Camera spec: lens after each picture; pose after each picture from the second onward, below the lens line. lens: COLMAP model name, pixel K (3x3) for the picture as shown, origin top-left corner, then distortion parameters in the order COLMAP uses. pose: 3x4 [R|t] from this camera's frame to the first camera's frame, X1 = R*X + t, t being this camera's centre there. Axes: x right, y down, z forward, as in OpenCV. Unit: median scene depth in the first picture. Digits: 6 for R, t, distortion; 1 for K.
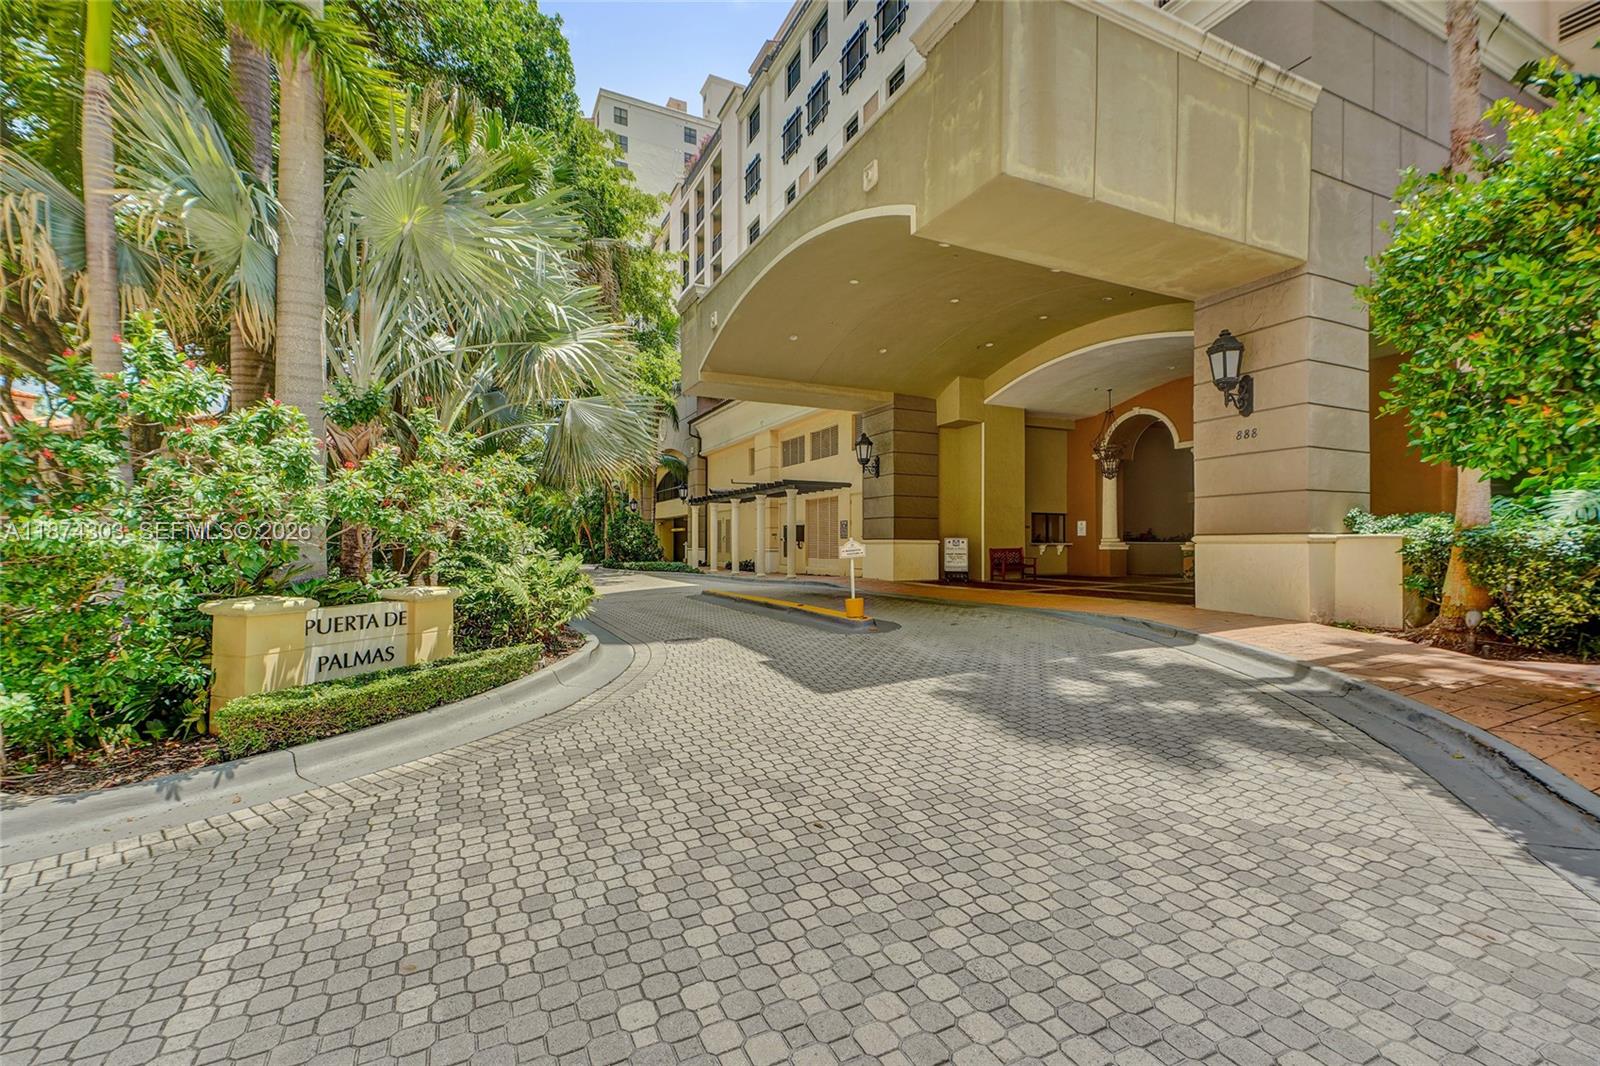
lens RADIAL K [[698.4, 0, 791.8], [0, 698.4, 533.2], [0, 0, 1]] dist [0.053535, -0.015708]
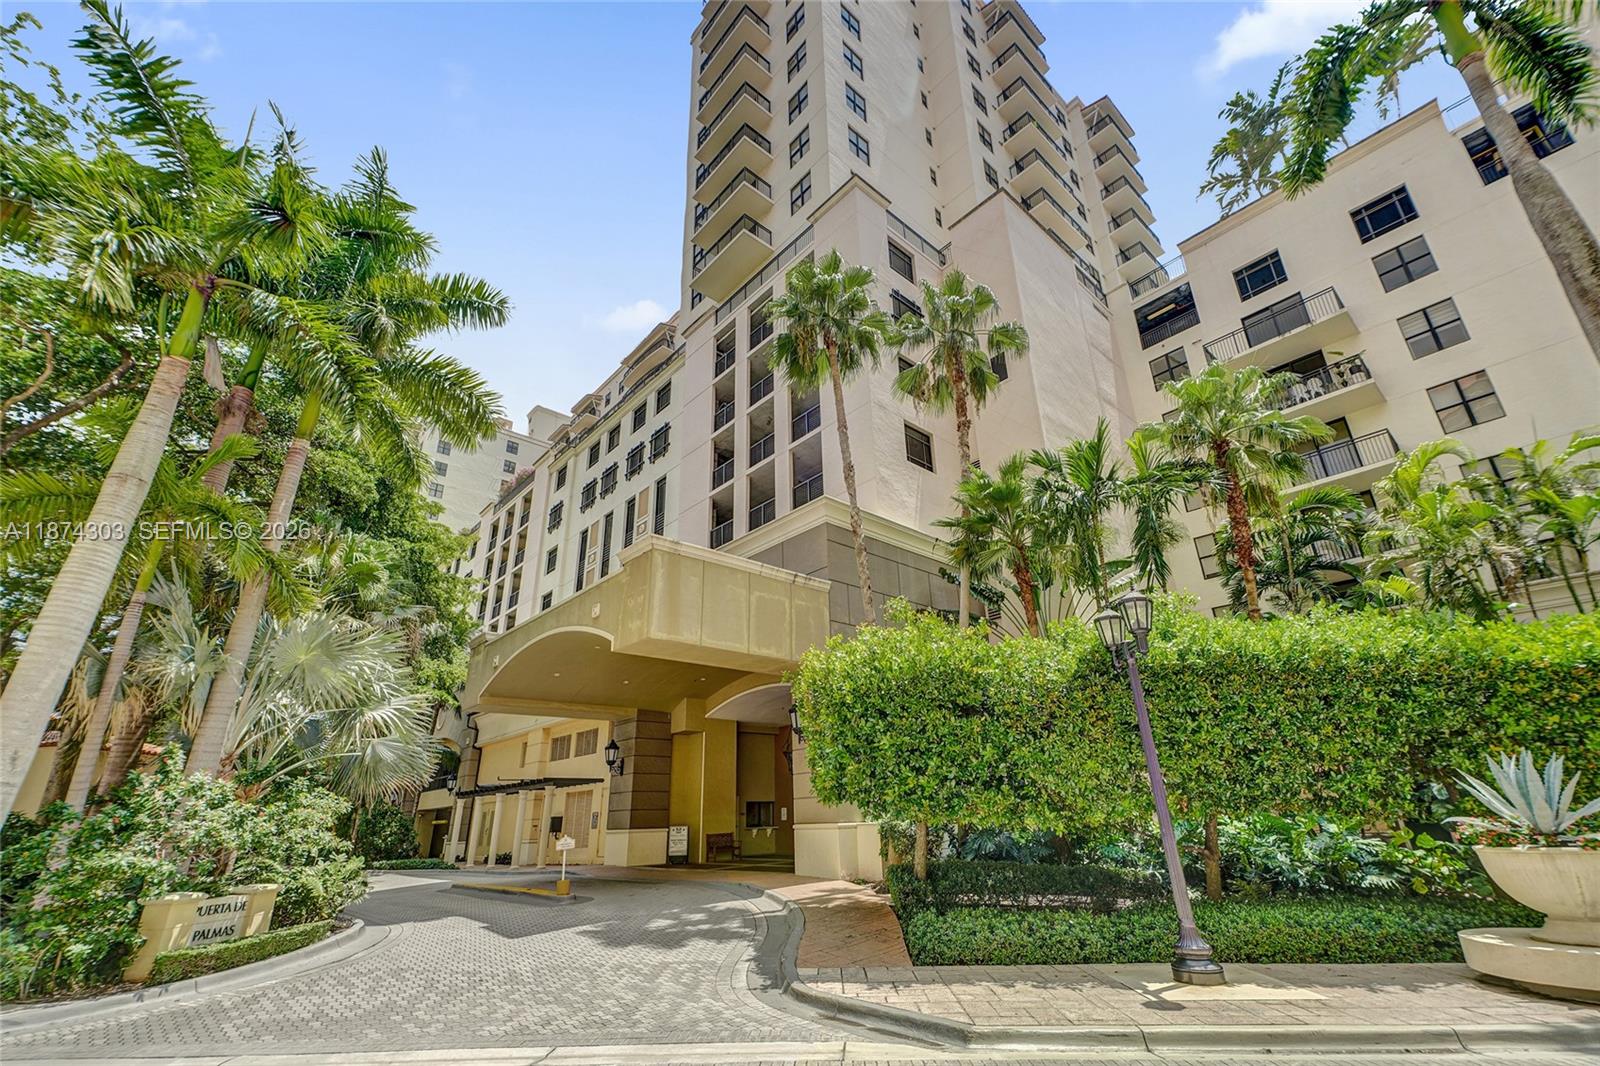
lens RADIAL K [[706.6, 0, 804.6], [0, 706.6, 531.0], [0, 0, 1]] dist [0.050140, -0.017338]
pose [[0.961110, 0.081255, 0.263942, 0.066880], [0.020768, 0.931765, -0.362467, -0.018555], [-0.275384, 0.353852, 0.893841, -0.420027]]
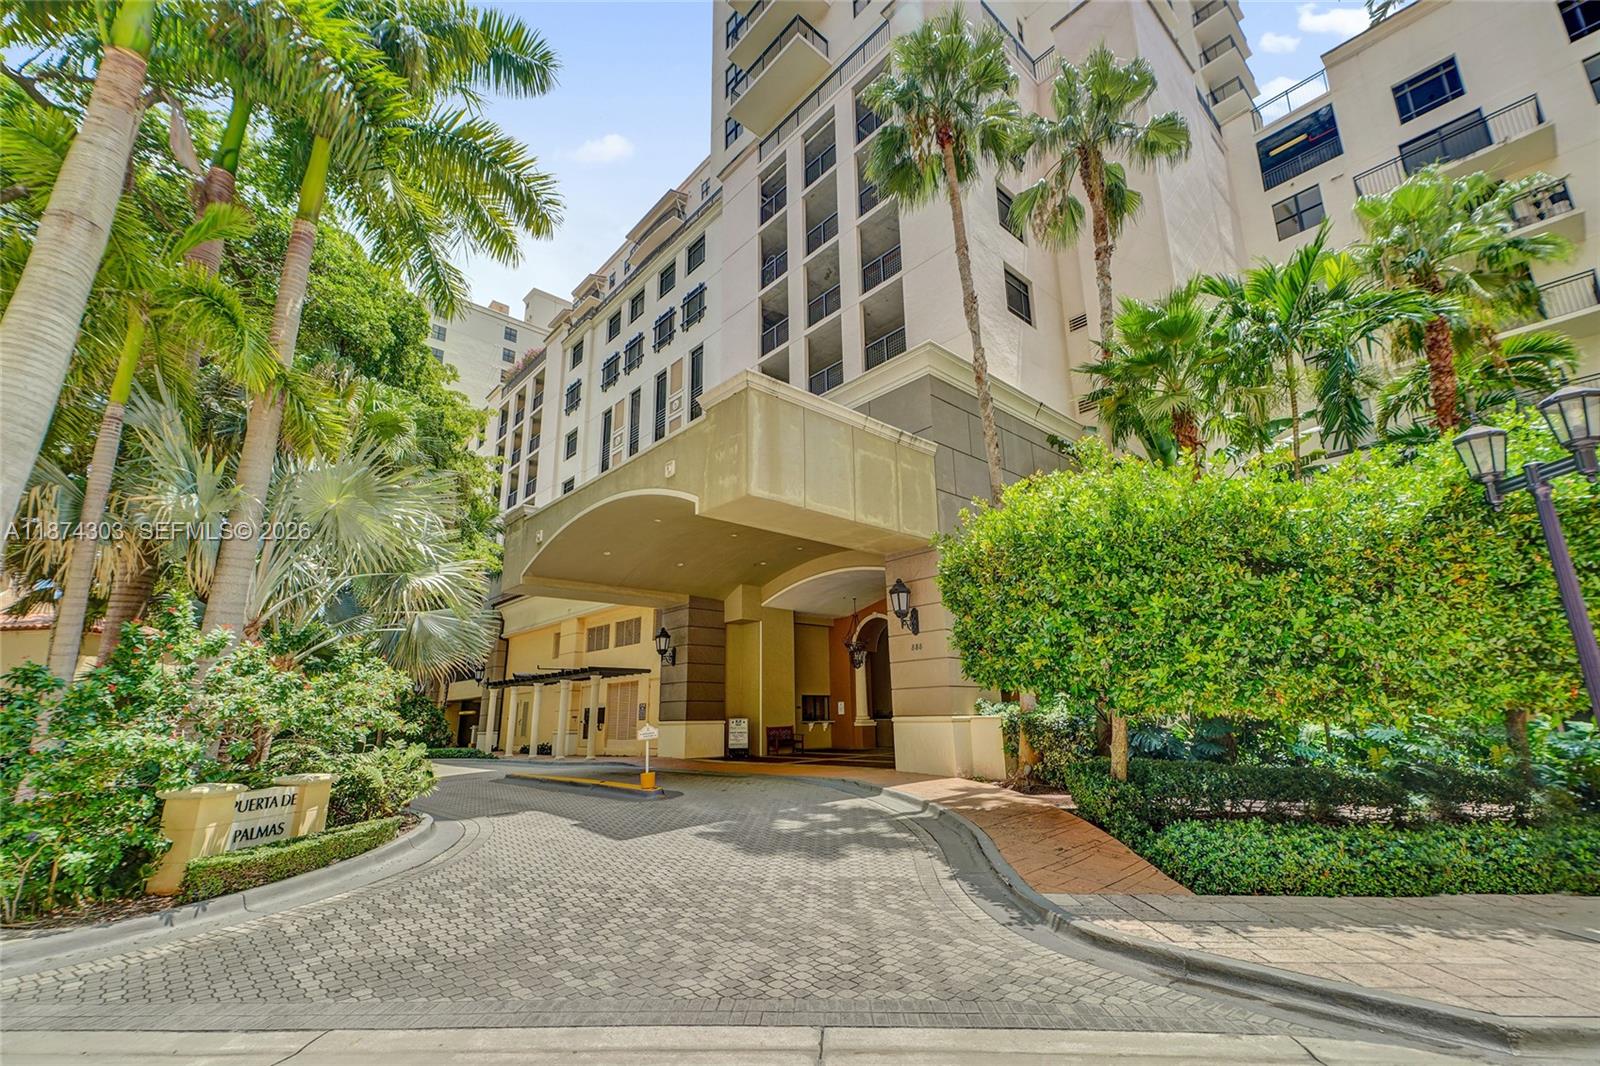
lens RADIAL K [[705.7, 0, 792.1], [0, 705.7, 532.6], [0, 0, 1]] dist [0.053653, -0.020196]
pose [[0.962071, 0.055551, 0.267082, -0.015975], [0.010535, 0.970751, -0.239858, -0.010045], [-0.272594, 0.233574, 0.933346, -0.217293]]
